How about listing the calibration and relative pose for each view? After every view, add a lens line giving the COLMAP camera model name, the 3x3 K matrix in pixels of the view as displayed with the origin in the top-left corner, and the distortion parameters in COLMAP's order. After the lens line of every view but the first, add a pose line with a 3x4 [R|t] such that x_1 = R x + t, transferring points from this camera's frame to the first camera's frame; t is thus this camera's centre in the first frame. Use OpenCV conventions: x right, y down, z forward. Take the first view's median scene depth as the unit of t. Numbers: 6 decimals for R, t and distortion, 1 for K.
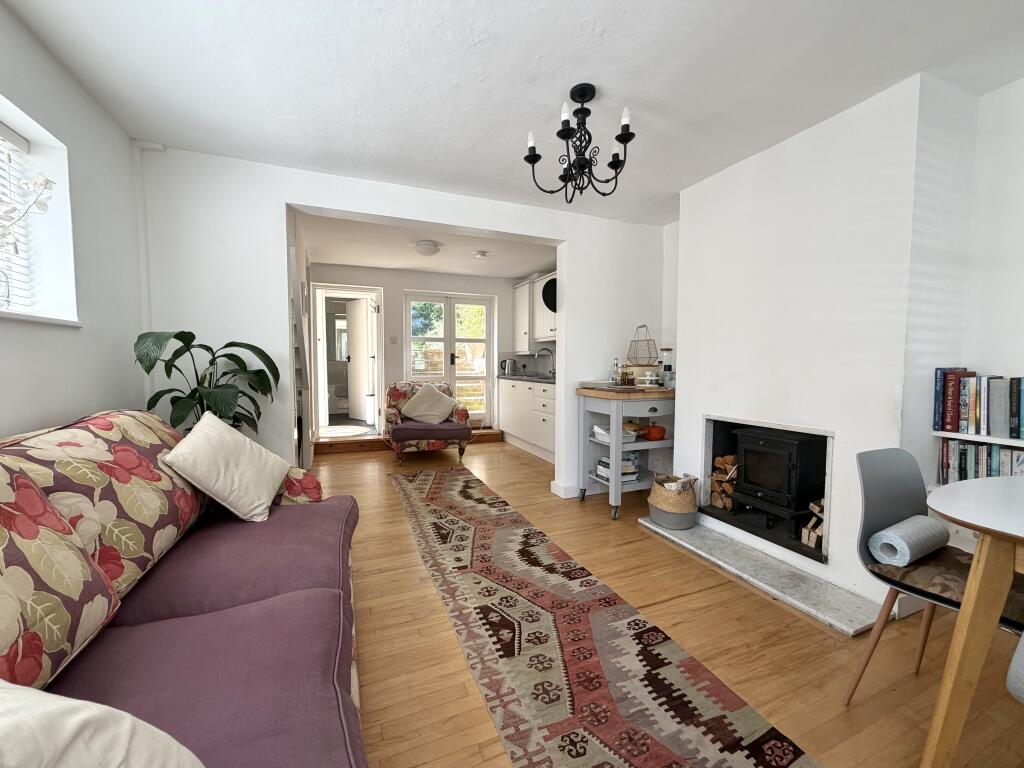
lens RADIAL K [[406.5, 0, 509.1], [0, 406.5, 385.6], [0, 0, 1]] dist [0.000273, 0.000177]
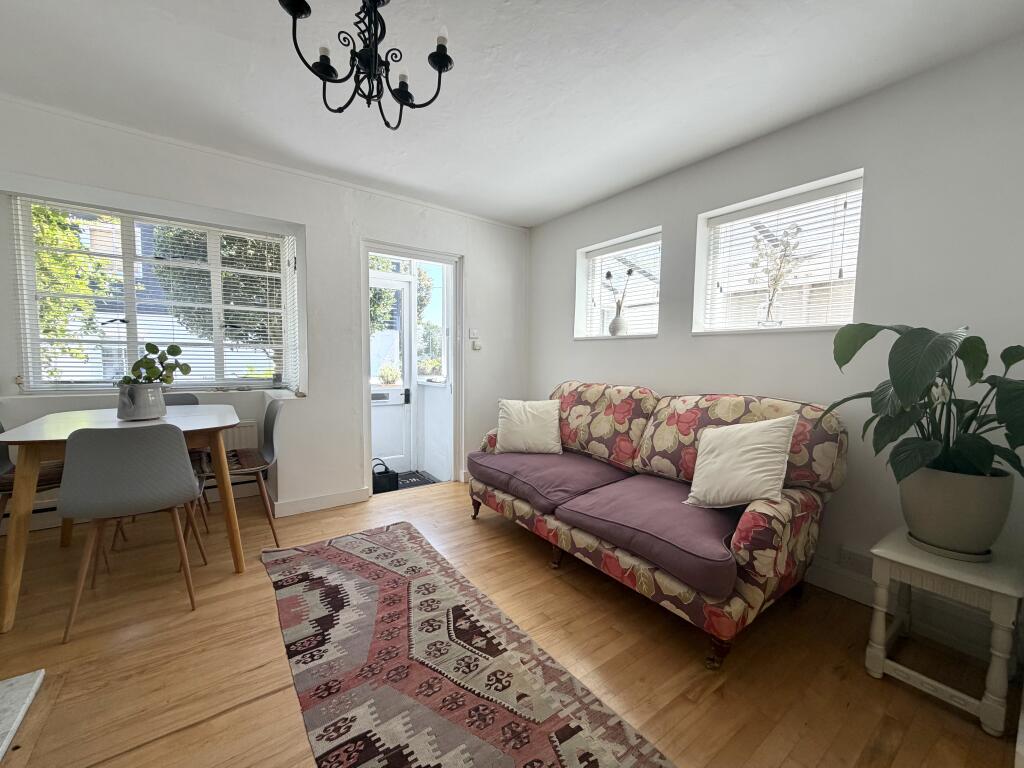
lens RADIAL K [[407.4, 0, 509.1], [0, 407.4, 385.9], [0, 0, 1]] dist [0.001684, -0.000120]
pose [[-0.974602, -0.002320, -0.223930, 0.069501], [-0.030648, 0.991919, 0.123113, -0.065398], [0.221835, 0.126849, -0.966798, 1.241763]]
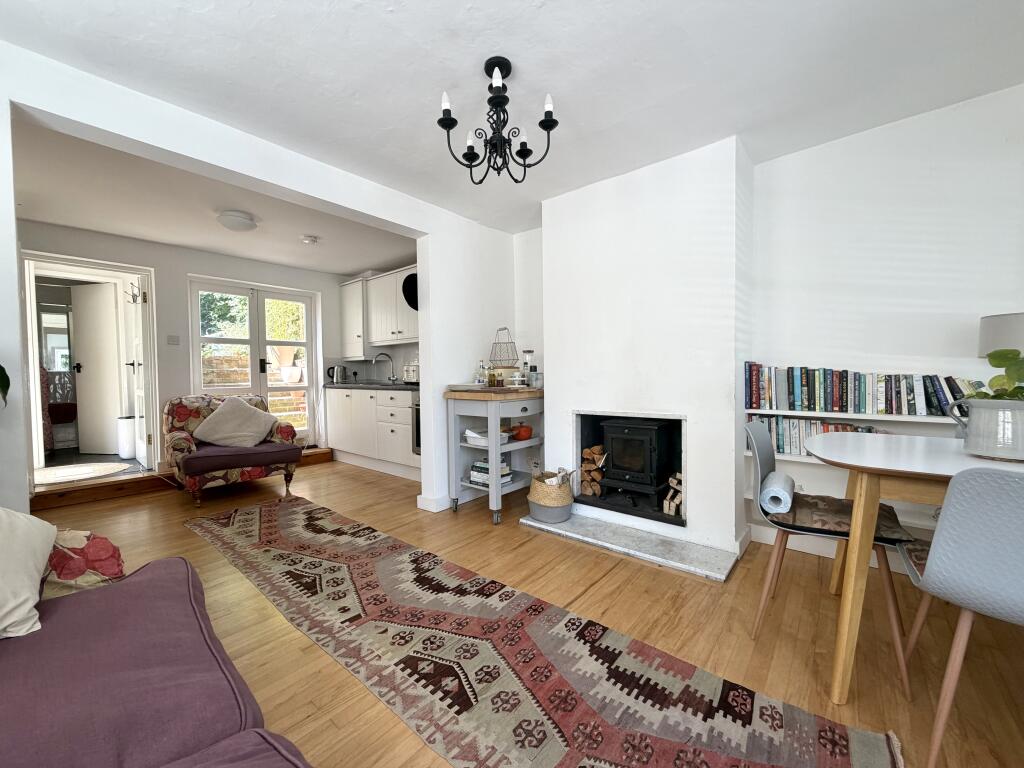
lens RADIAL K [[407.4, 0, 509.1], [0, 407.4, 385.9], [0, 0, 1]] dist [0.001684, -0.000120]
pose [[0.888399, -0.027465, 0.458250, -0.169678], [0.040455, 0.999009, -0.018553, 0.020650], [-0.457286, 0.035021, 0.888630, 0.124058]]
